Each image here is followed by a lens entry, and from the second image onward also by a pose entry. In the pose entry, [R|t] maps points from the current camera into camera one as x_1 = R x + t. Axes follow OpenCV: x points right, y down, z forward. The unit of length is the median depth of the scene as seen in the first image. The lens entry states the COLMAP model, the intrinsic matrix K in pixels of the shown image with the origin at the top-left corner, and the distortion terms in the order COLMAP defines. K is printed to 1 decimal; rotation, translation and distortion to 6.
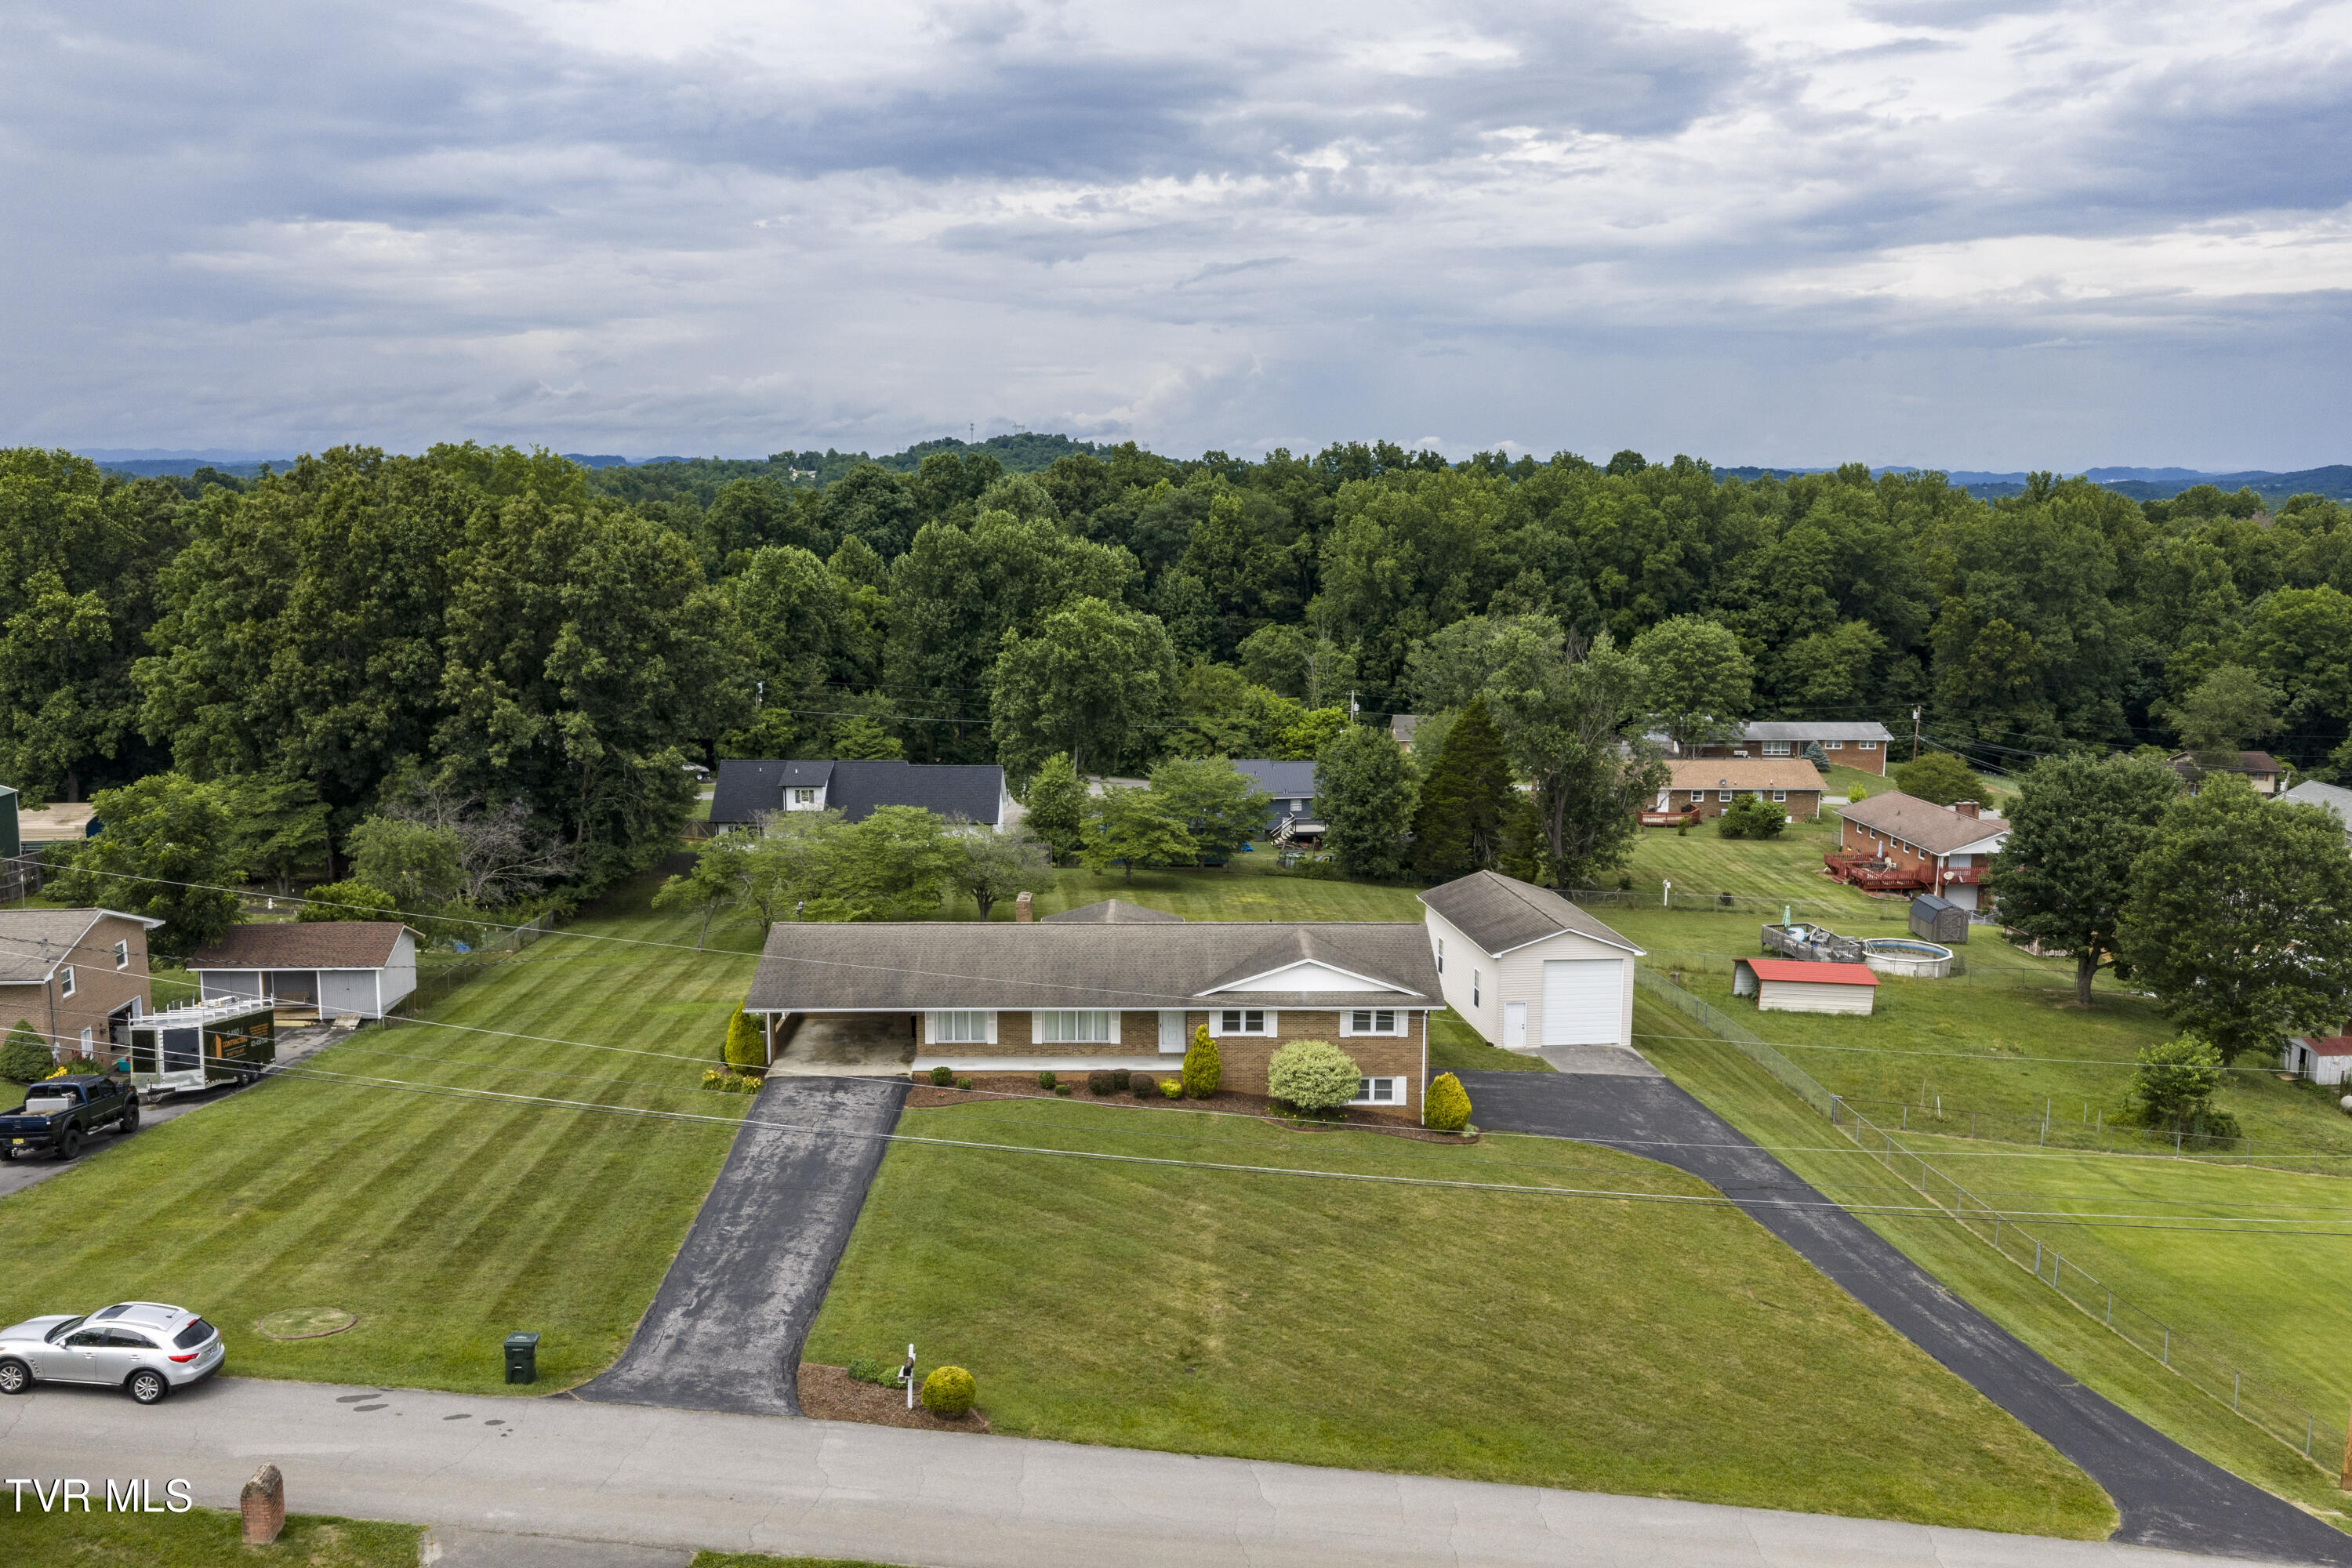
lens RADIAL K [[1940.6, 0, 1183.2], [0, 1940.6, 794.6], [0, 0, 1]] dist [0.035250, -0.063253]
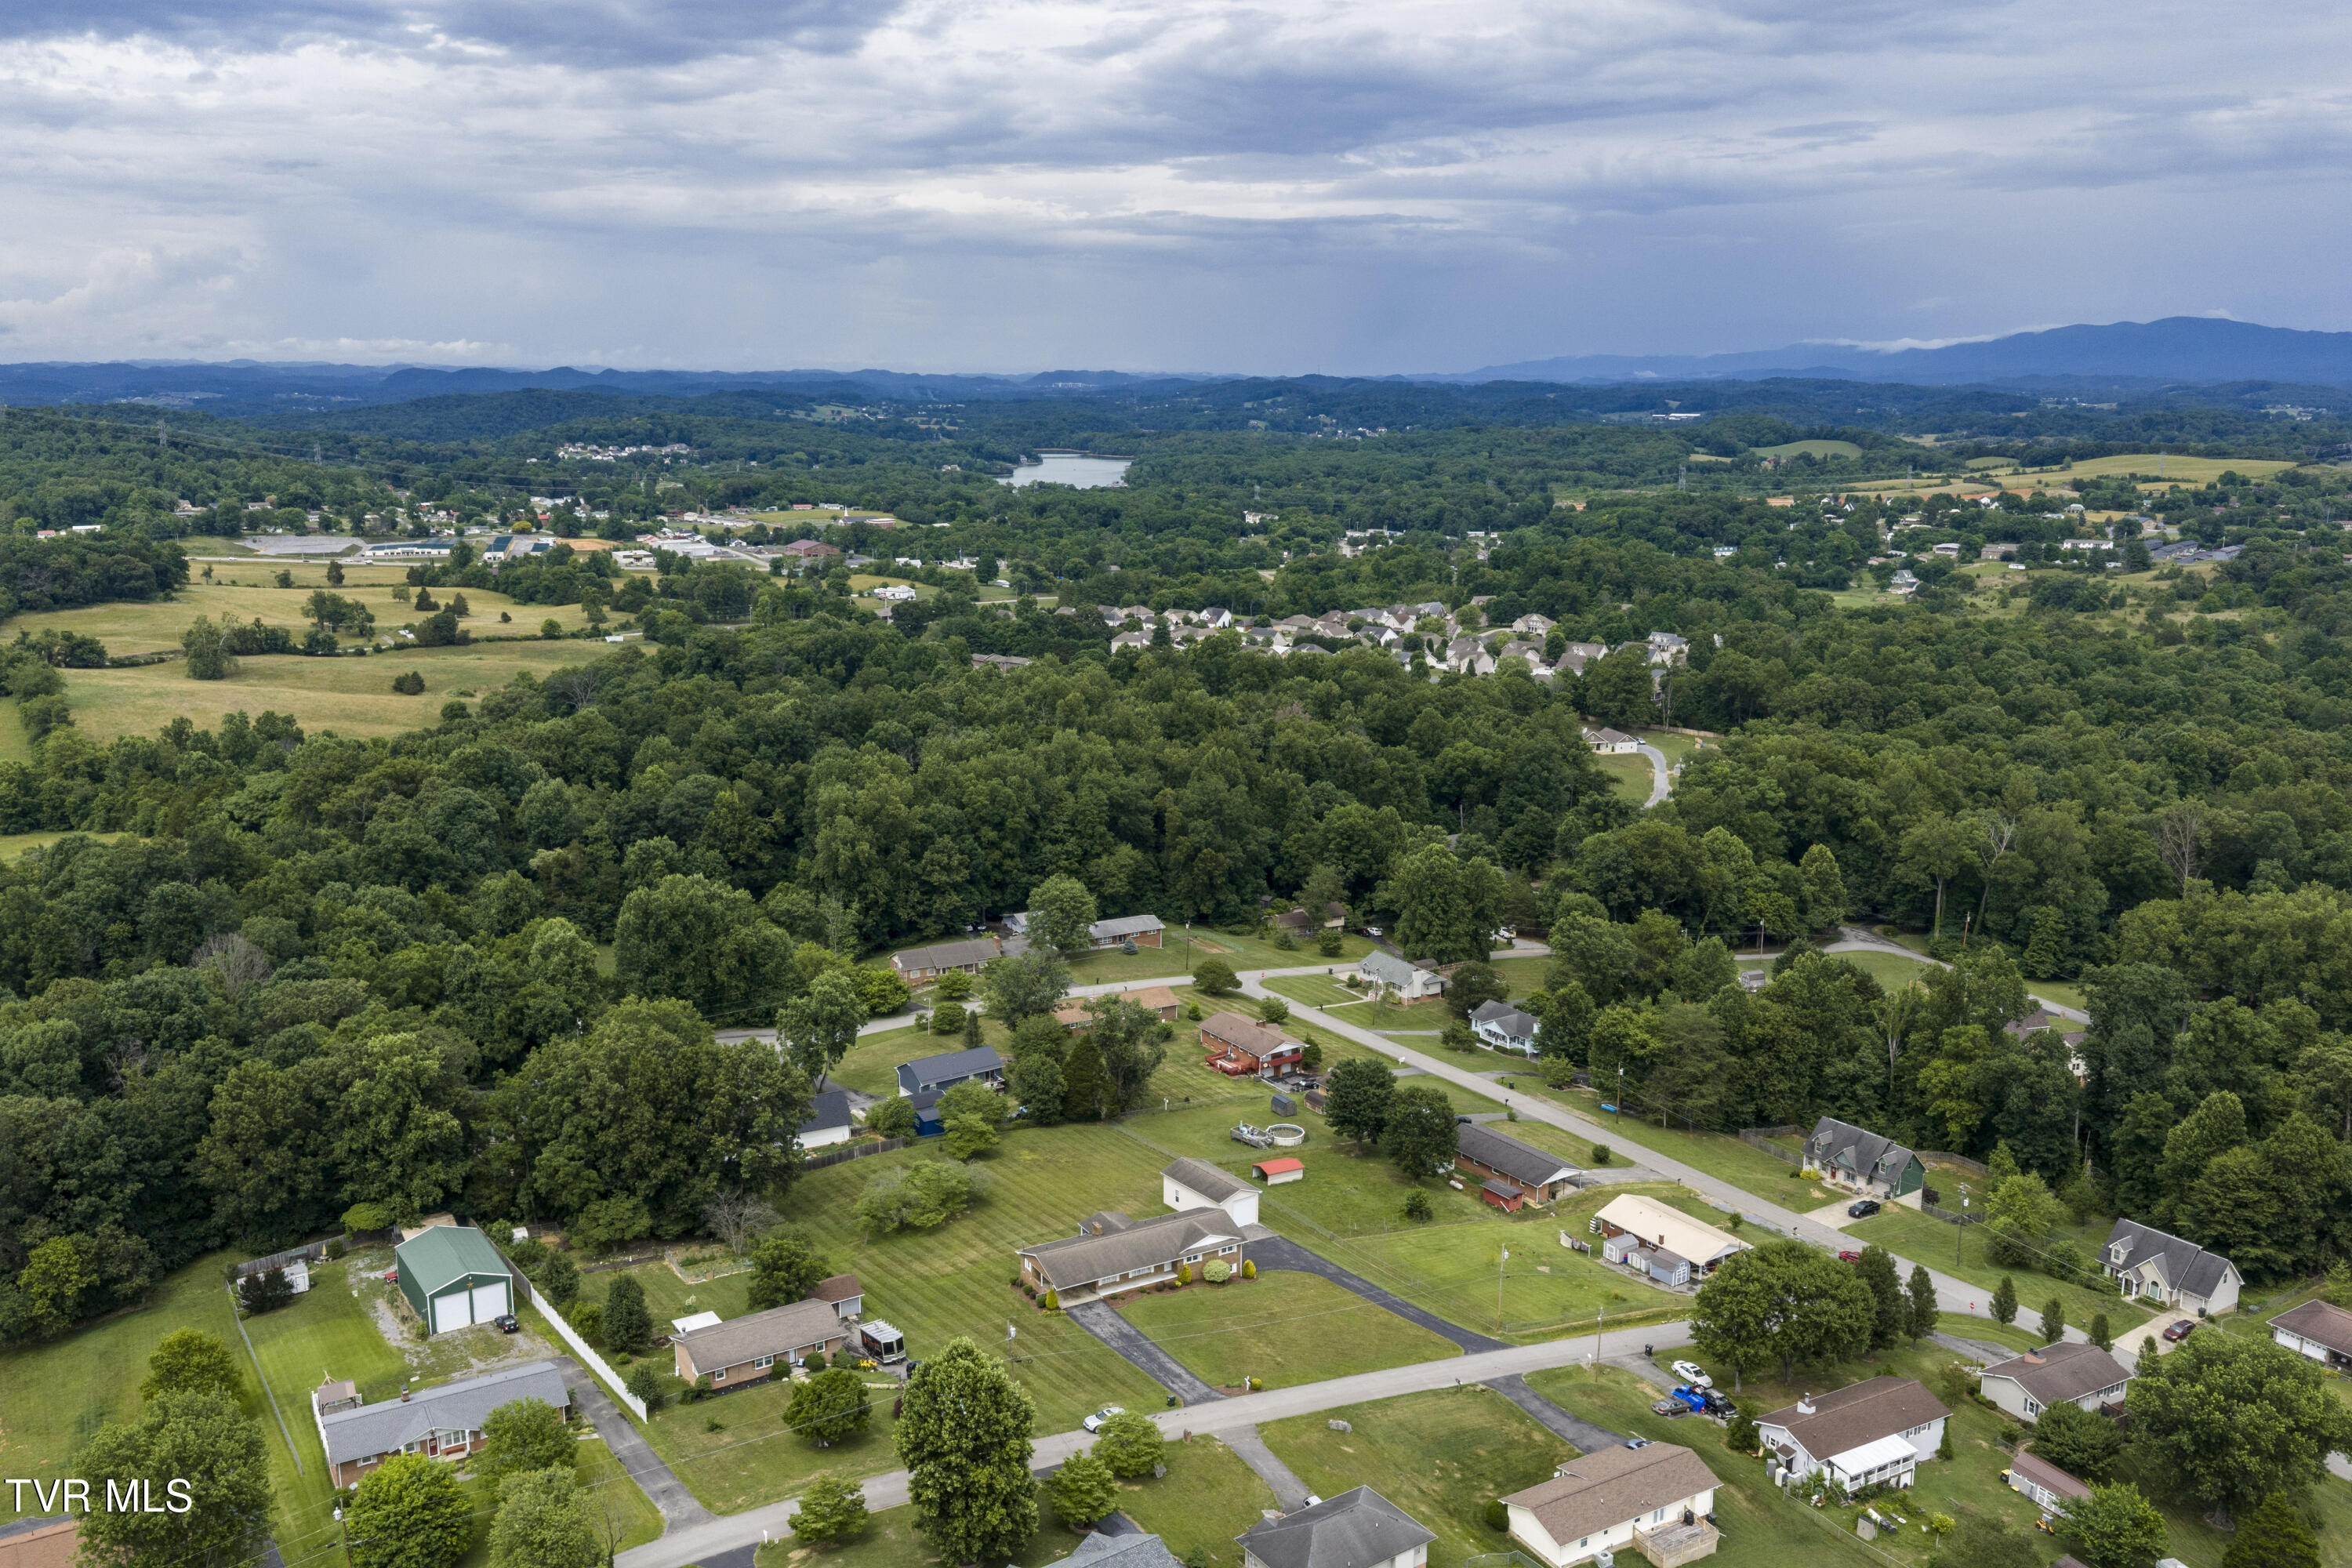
lens RADIAL K [[1940.6, 0, 1183.2], [0, 1940.6, 794.6], [0, 0, 1]] dist [0.035250, -0.063253]
pose [[0.876088, -0.103336, 0.470947, -0.515366], [0.078690, 0.994311, 0.071788, -0.319074], [-0.475686, -0.025834, 0.879236, -0.655381]]
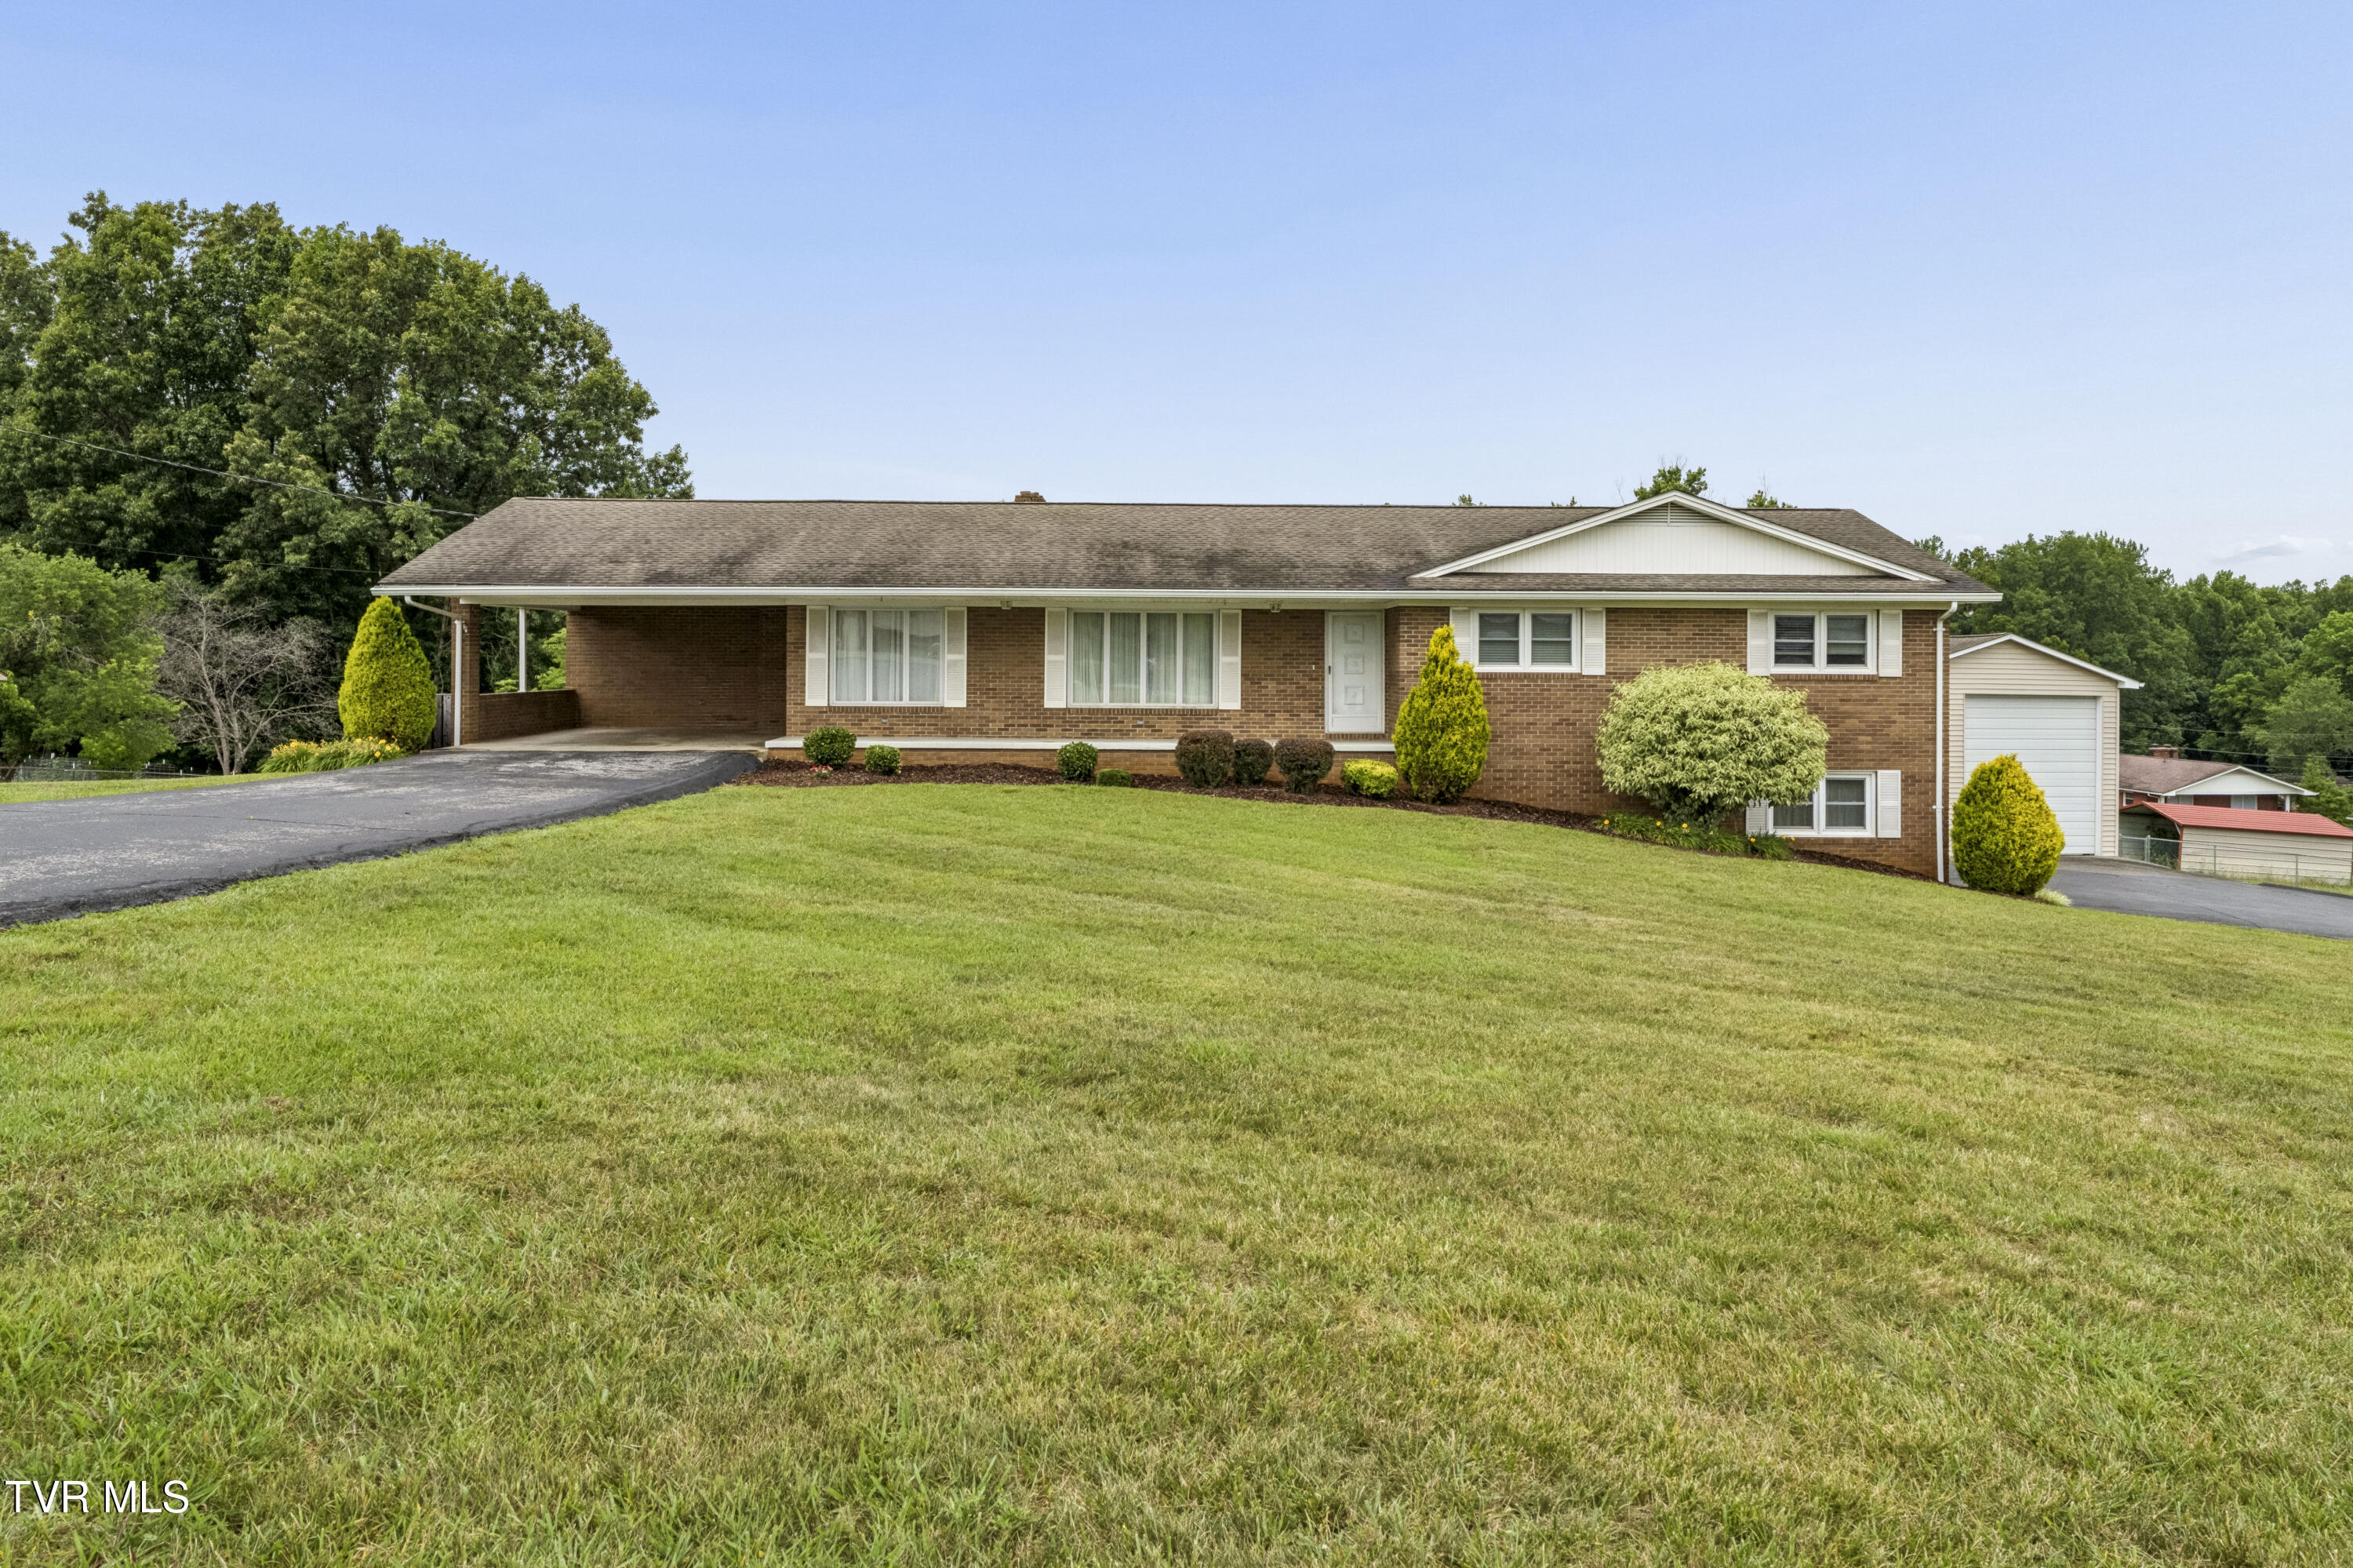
lens RADIAL K [[1667.3, 0, 1178.0], [0, 1667.3, 661.0], [0, 0, 1]] dist [0.002947, 0.004801]
pose [[0.999989, 0.003600, 0.003089, -0.017726], [-0.003057, 0.987001, -0.160684, 0.066202], [-0.003627, 0.160673, 0.987001, 0.228313]]
